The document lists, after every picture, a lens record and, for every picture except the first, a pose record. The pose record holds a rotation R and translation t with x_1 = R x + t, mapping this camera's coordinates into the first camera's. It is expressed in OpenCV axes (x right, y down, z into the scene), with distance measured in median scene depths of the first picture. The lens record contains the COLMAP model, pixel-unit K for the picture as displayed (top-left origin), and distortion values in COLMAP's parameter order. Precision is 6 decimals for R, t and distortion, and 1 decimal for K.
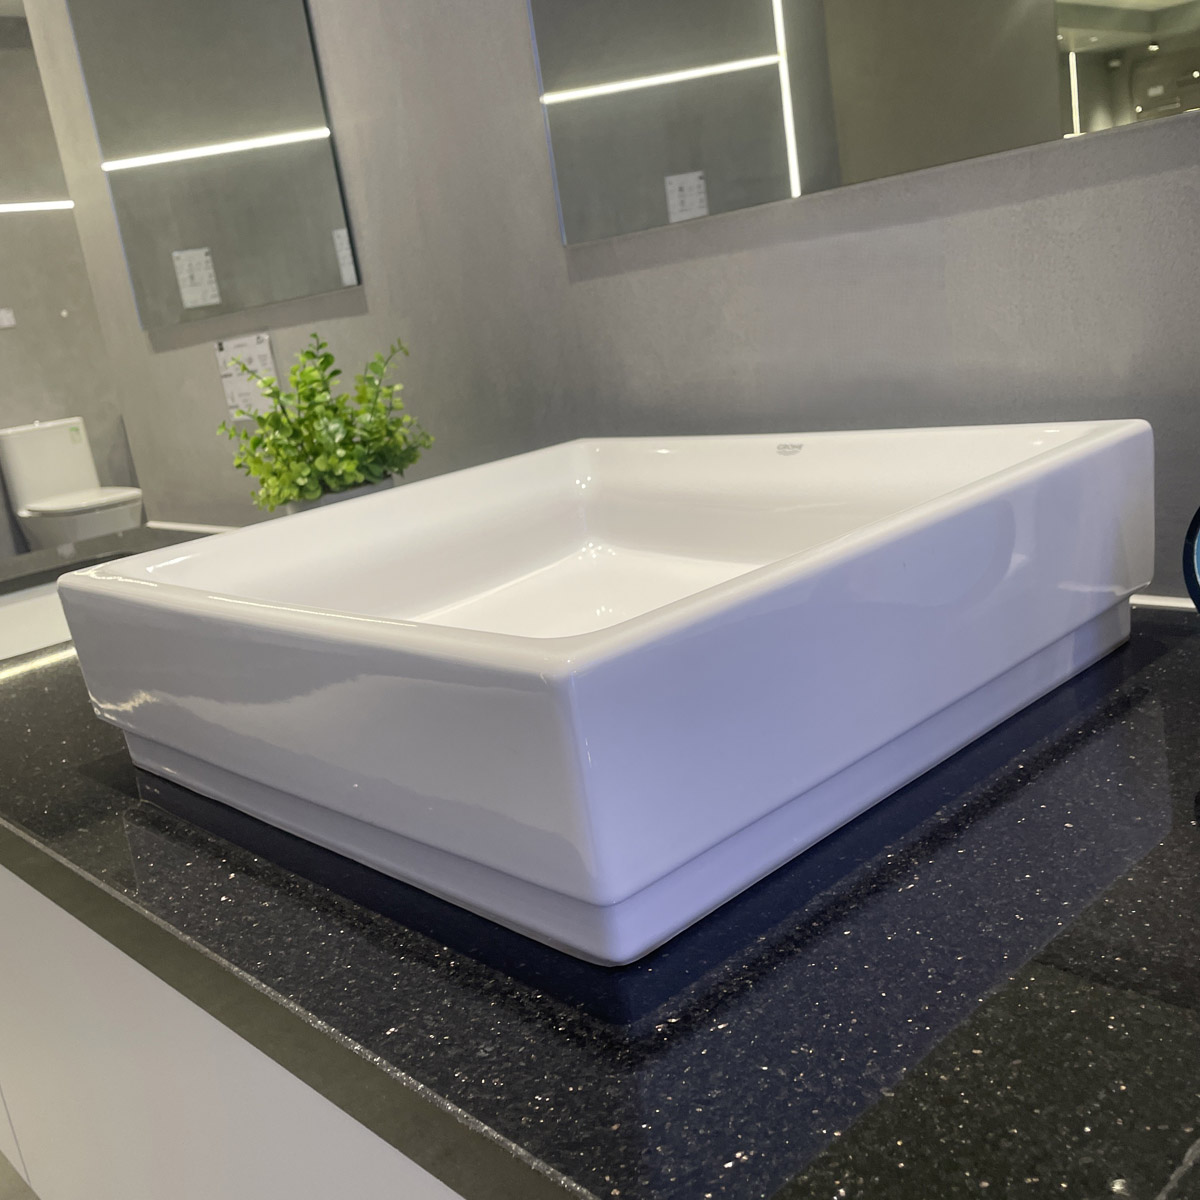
lens RADIAL K [[1223.3, 0, 600.0], [0, 1223.3, 600.0], [0, 0, 1]] dist [0.061782, -0.074558]
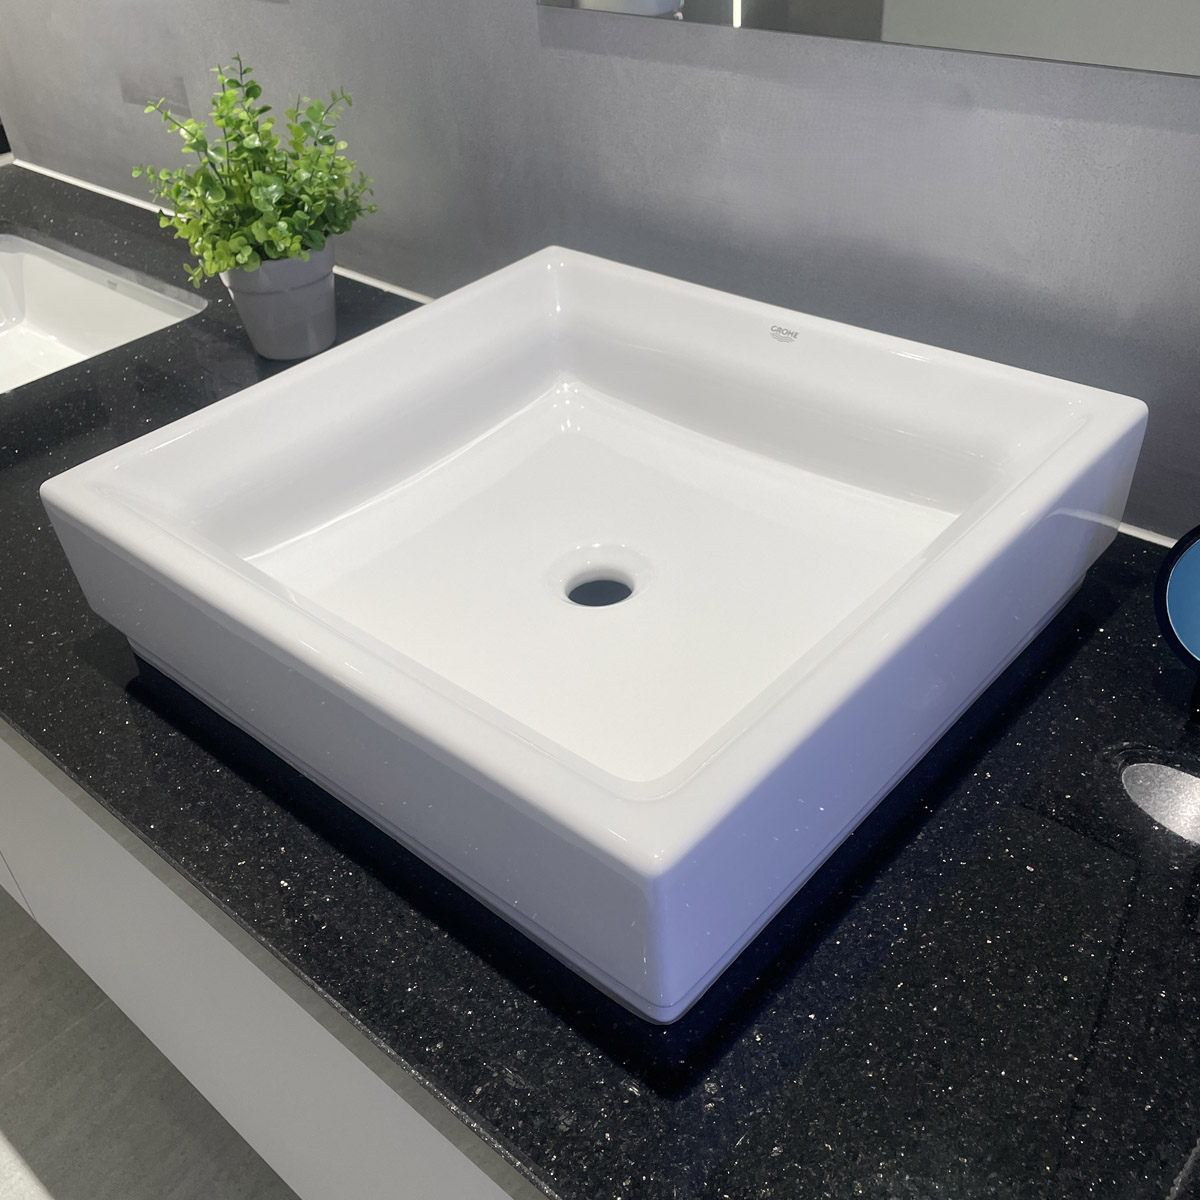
lens RADIAL K [[1223.3, 0, 600.0], [0, 1223.3, 600.0], [0, 0, 1]] dist [0.061782, -0.074558]
pose [[0.993023, 0.014917, 0.116973, -0.083977], [-0.057837, 0.926063, 0.372909, -0.230739], [-0.102762, -0.377073, 0.920465, 0.024301]]
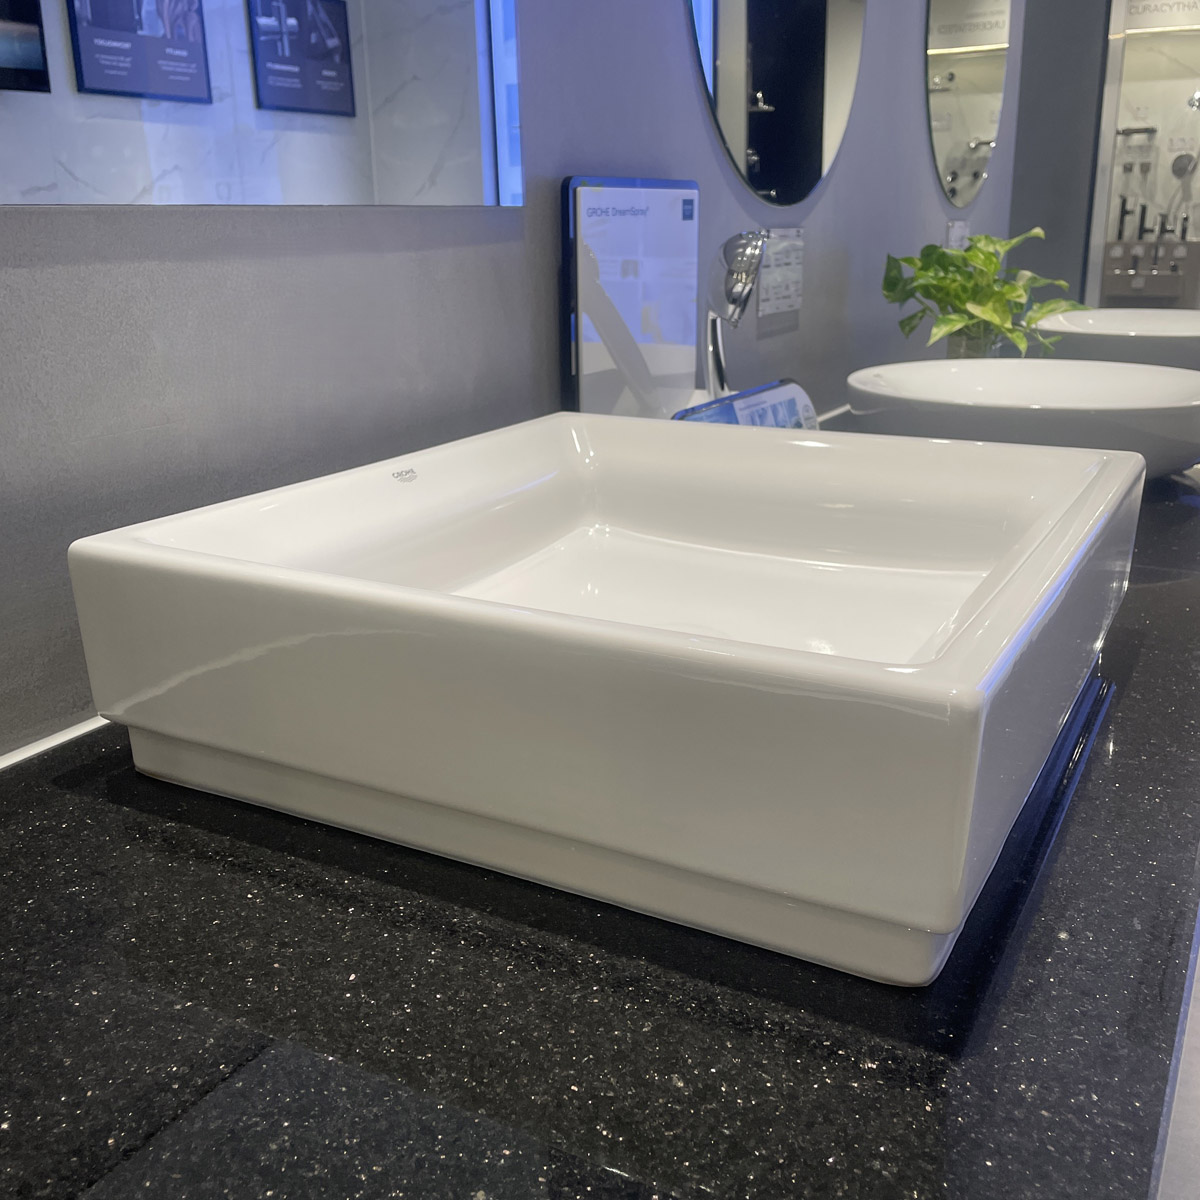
lens RADIAL K [[1223.3, 0, 600.0], [0, 1223.3, 600.0], [0, 0, 1]] dist [0.061782, -0.074558]
pose [[-0.299944, -0.126133, 0.945581, -0.642220], [0.291198, 0.931805, 0.216665, -0.158000], [-0.908426, 0.340339, -0.242759, 0.913192]]
